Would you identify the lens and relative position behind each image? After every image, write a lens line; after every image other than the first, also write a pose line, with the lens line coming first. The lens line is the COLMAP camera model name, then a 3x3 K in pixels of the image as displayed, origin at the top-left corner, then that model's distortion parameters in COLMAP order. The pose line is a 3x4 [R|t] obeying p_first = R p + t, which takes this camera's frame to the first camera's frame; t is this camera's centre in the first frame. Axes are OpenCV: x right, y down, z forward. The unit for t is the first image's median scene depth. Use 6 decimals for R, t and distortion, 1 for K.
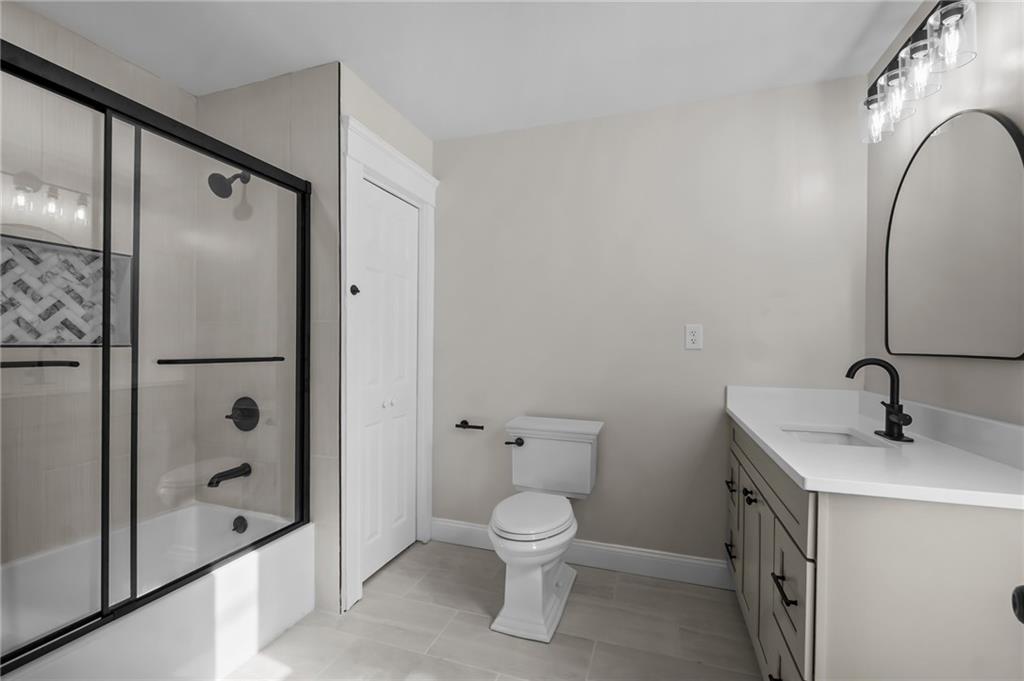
lens RADIAL K [[445.2, 0, 509.2], [0, 445.2, 346.0], [0, 0, 1]] dist [0.000269, -0.004003]
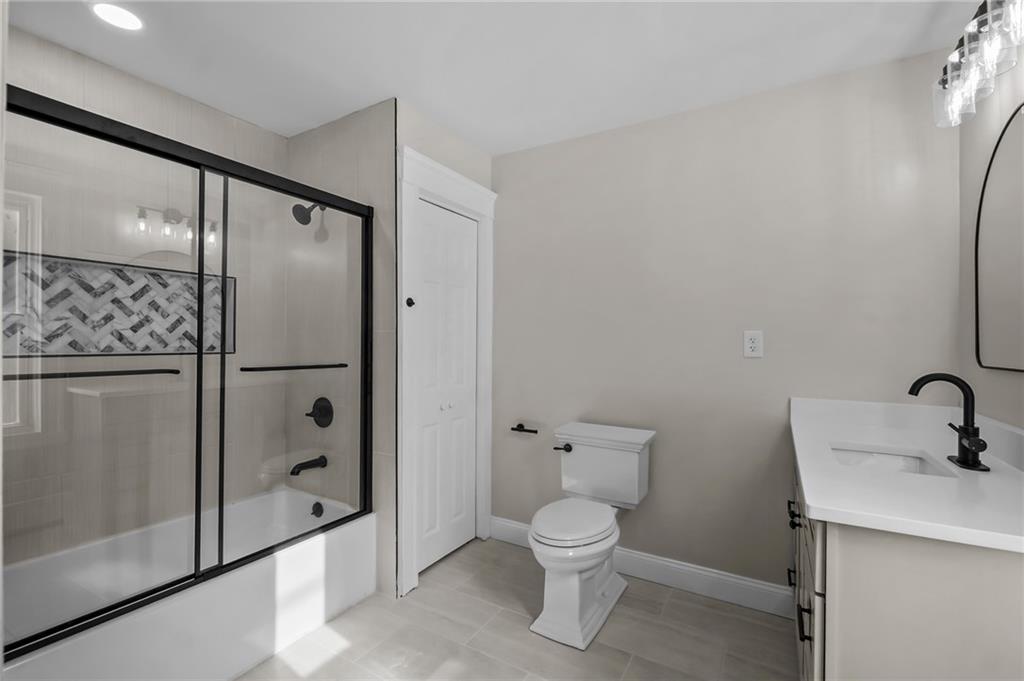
lens RADIAL K [[446.5, 0, 512.0], [0, 446.5, 340.5], [0, 0, 1]] dist [0.000618, -0.004531]
pose [[0.979723, -0.002138, -0.200345, 0.119672], [0.000045, 0.999945, -0.010450, -0.020926], [0.200357, 0.010229, 0.979670, -0.025170]]
